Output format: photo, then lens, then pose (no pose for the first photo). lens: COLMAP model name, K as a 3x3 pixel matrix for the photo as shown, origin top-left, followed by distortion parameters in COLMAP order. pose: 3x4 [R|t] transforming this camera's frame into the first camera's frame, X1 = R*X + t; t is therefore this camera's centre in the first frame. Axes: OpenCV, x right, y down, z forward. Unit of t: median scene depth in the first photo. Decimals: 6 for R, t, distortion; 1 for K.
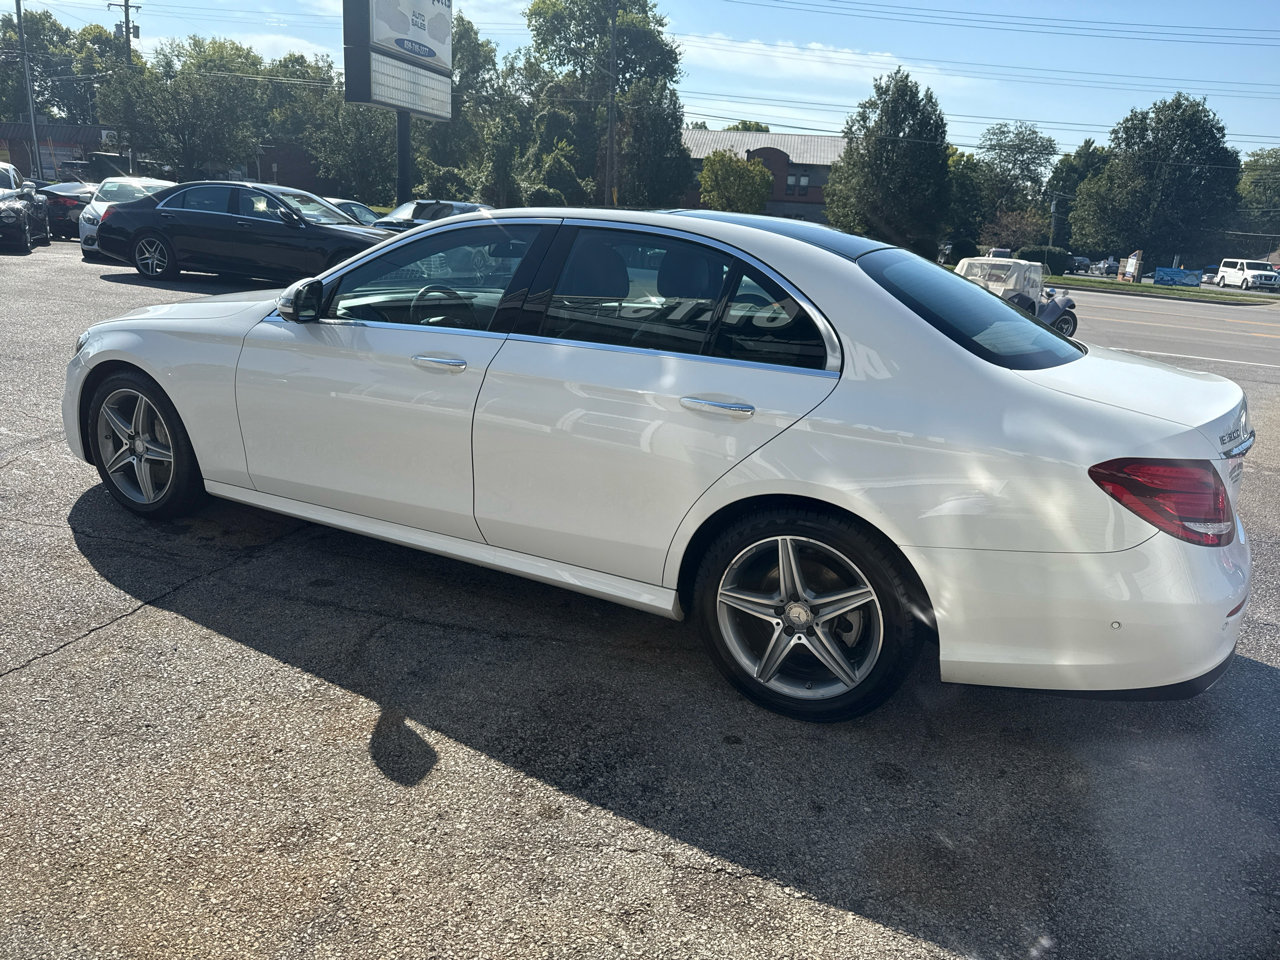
lens RADIAL K [[899.8, 0, 631.6], [0, 899.8, 483.1], [0, 0, 1]] dist [0.035993, -0.049841]
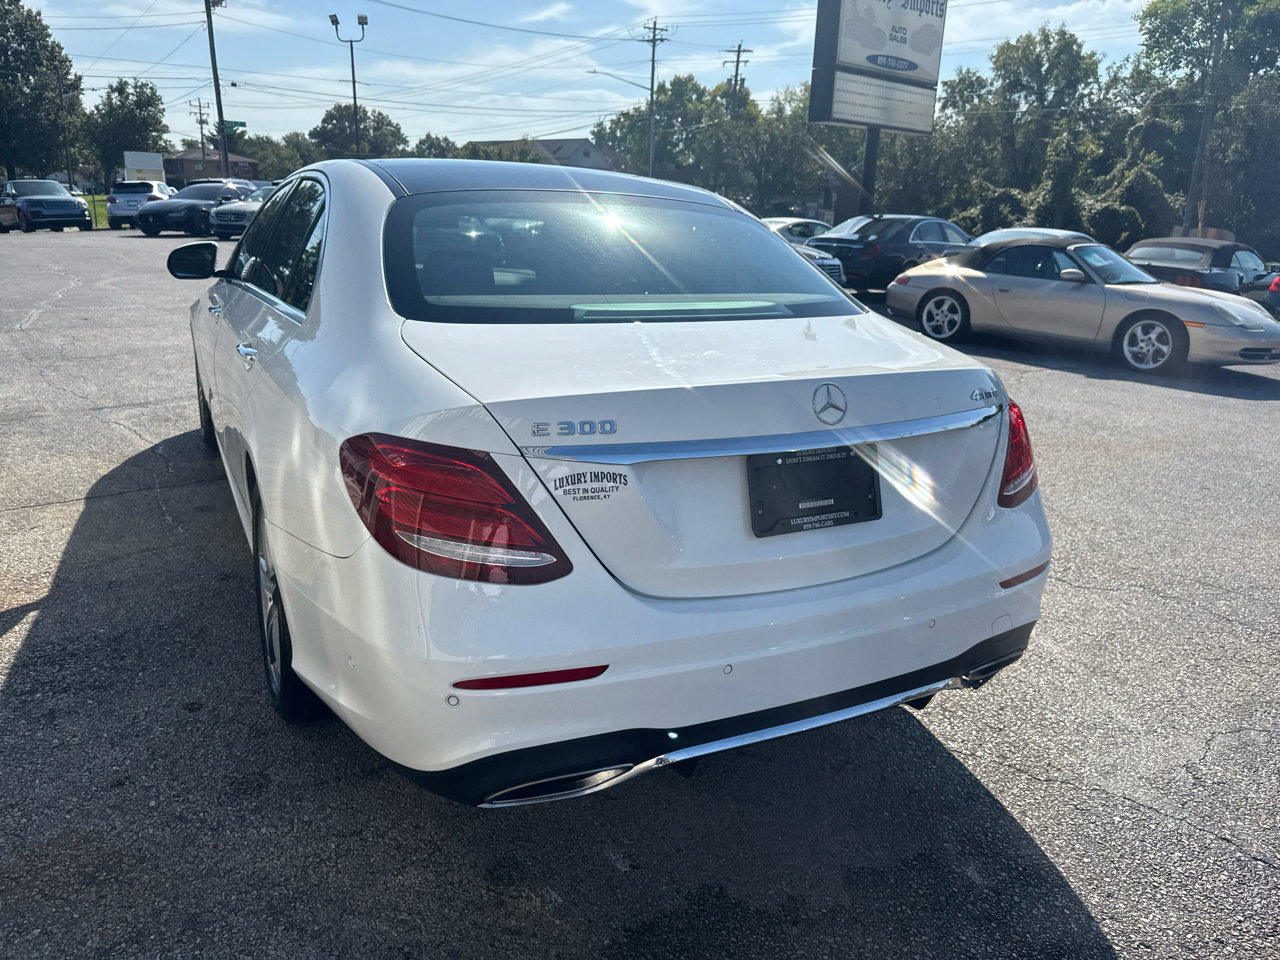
lens RADIAL K [[901.8, 0, 640.0], [0, 901.8, 480.0], [0, 0, 1]] dist [0.020686, -0.032500]
pose [[0.826749, 0.129002, -0.547581, 0.040579], [-0.146583, 0.989129, 0.011710, -0.001068], [0.543138, 0.070585, 0.836671, 0.018682]]
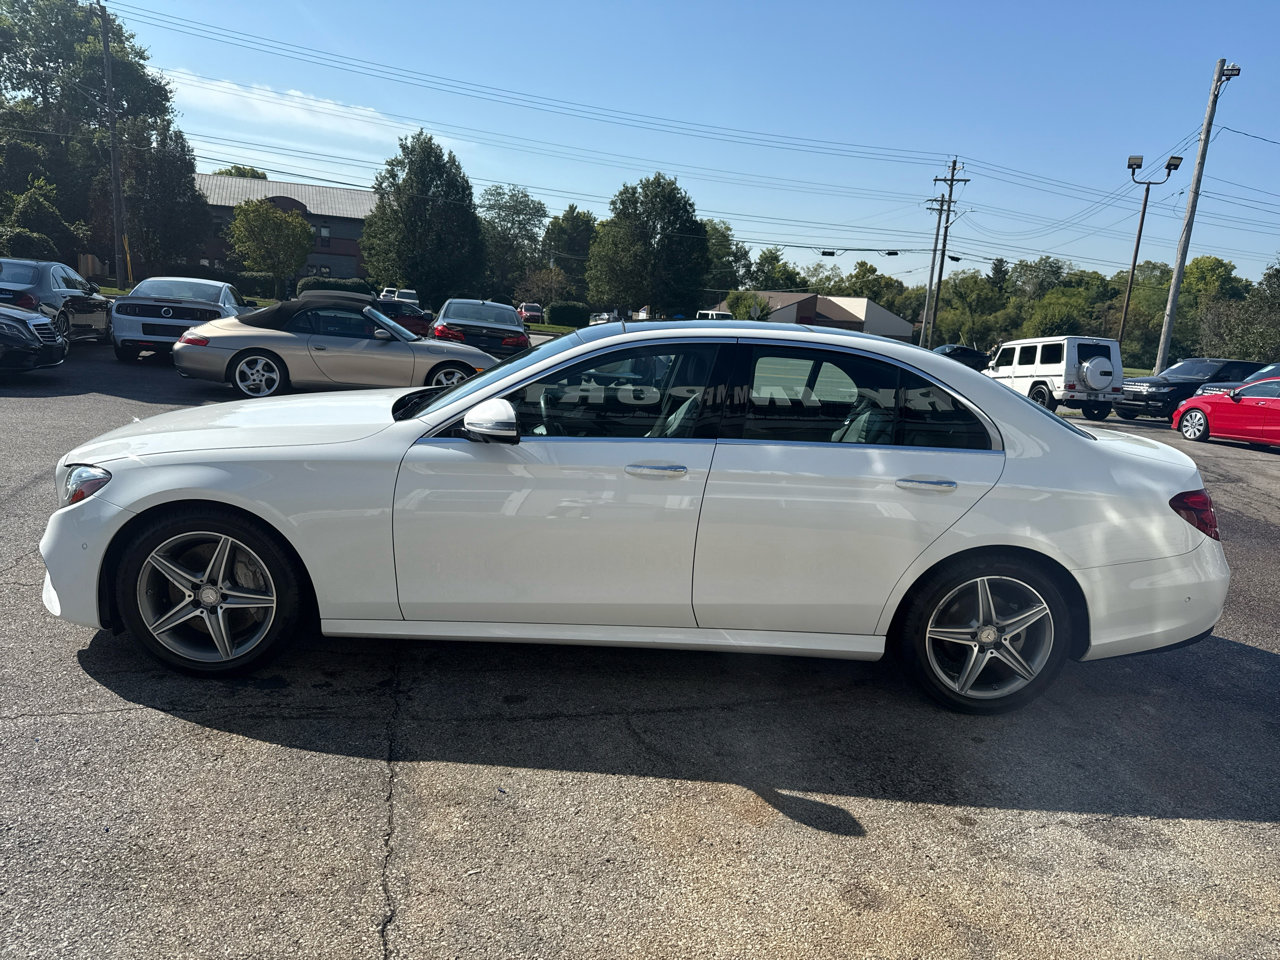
lens RADIAL K [[889.8, 0, 638.6], [0, 889.8, 493.1], [0, 0, 1]] dist [0.061861, -0.082458]
pose [[0.865775, -0.108832, 0.488457, -0.037686], [0.128162, 0.991734, -0.006197, -0.005074], [-0.483745, 0.067967, 0.872566, 0.003335]]
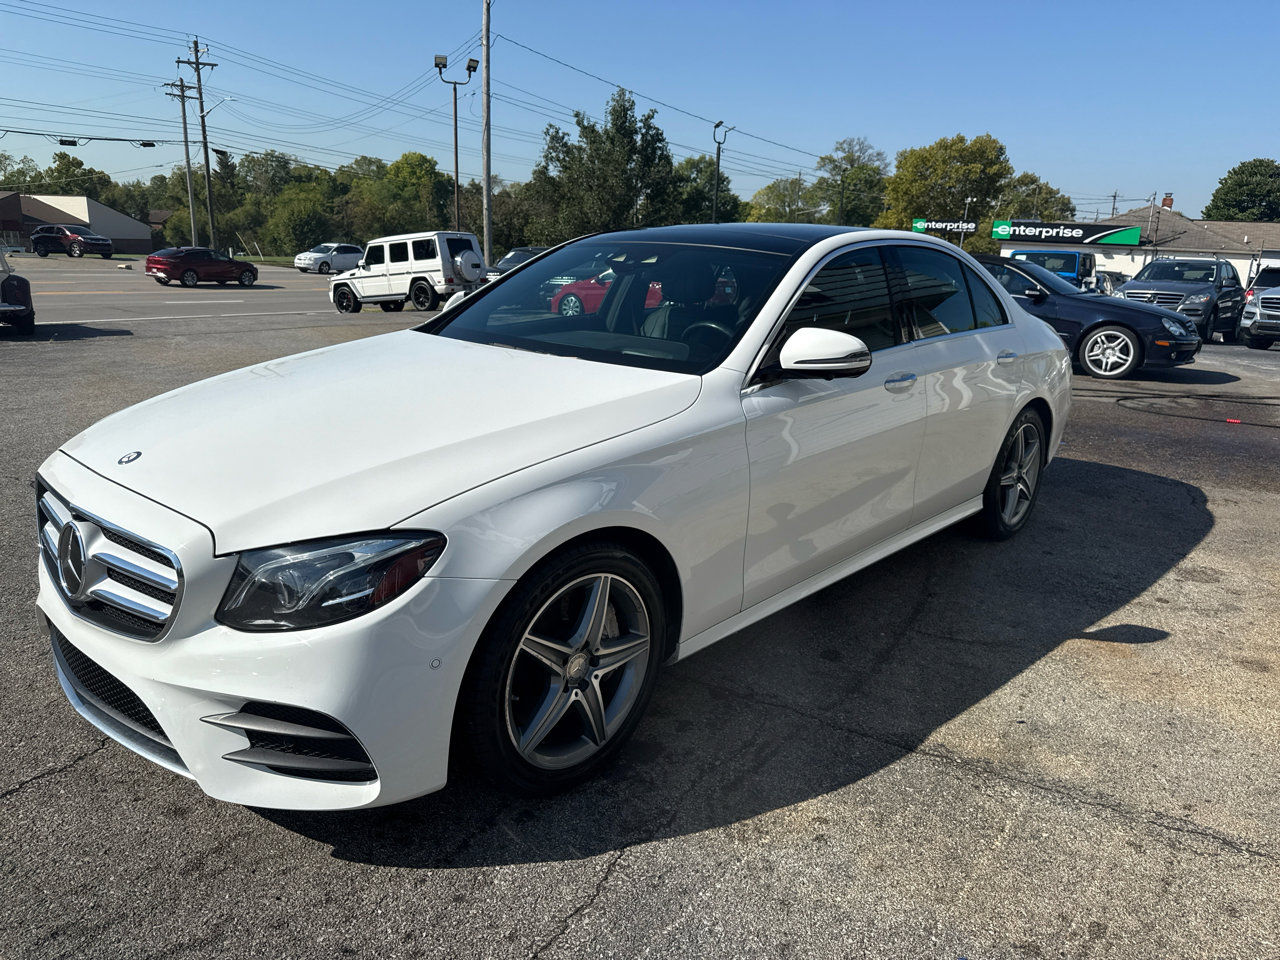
lens RADIAL K [[899.8, 0, 631.6], [0, 899.8, 483.1], [0, 0, 1]] dist [0.035993, -0.049841]
pose [[0.258680, -0.307348, 0.915763, -0.065128], [0.260481, 0.935107, 0.240260, -0.017944], [-0.930180, 0.176389, 0.321951, 0.047905]]
